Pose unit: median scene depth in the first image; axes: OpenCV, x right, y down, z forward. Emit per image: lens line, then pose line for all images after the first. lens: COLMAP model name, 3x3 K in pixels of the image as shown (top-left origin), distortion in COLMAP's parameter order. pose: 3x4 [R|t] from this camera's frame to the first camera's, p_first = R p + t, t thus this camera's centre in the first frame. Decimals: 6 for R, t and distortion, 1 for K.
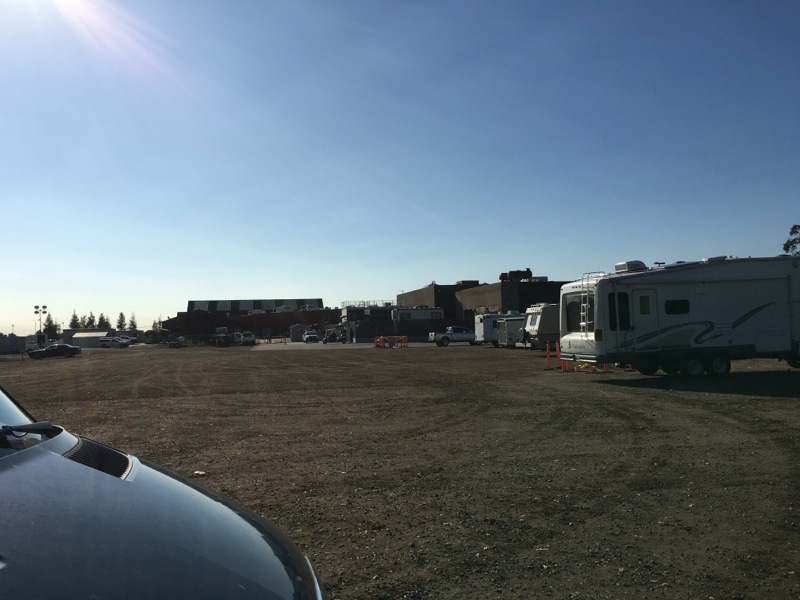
lens RADIAL K [[678.5, 0, 400.0], [0, 678.5, 300.0], [0, 0, 1]] dist [0.043999, -0.011130]
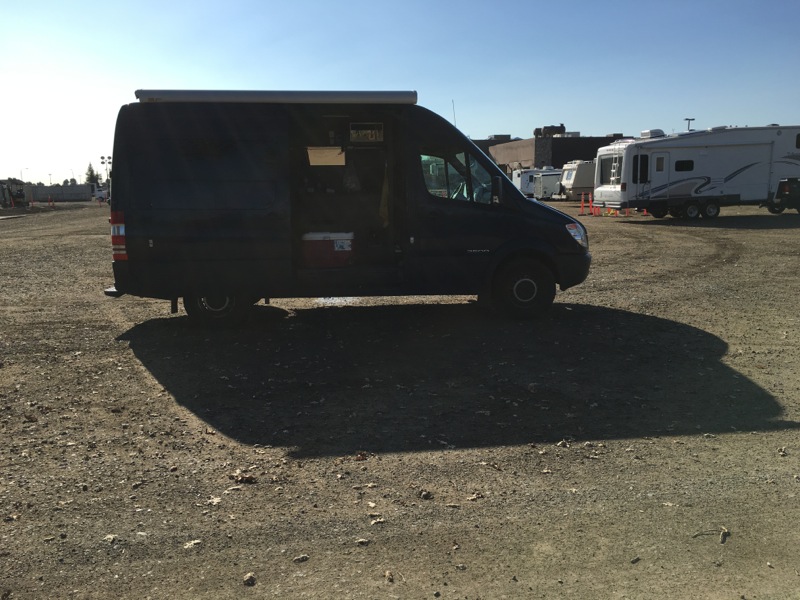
lens RADIAL K [[678.5, 0, 400.0], [0, 678.5, 300.0], [0, 0, 1]] dist [0.043999, -0.011130]
pose [[0.999377, 0.015565, -0.031666, -0.093527], [-0.008521, 0.977346, 0.211476, -0.010580], [0.034240, -0.211075, 0.976870, -0.341111]]
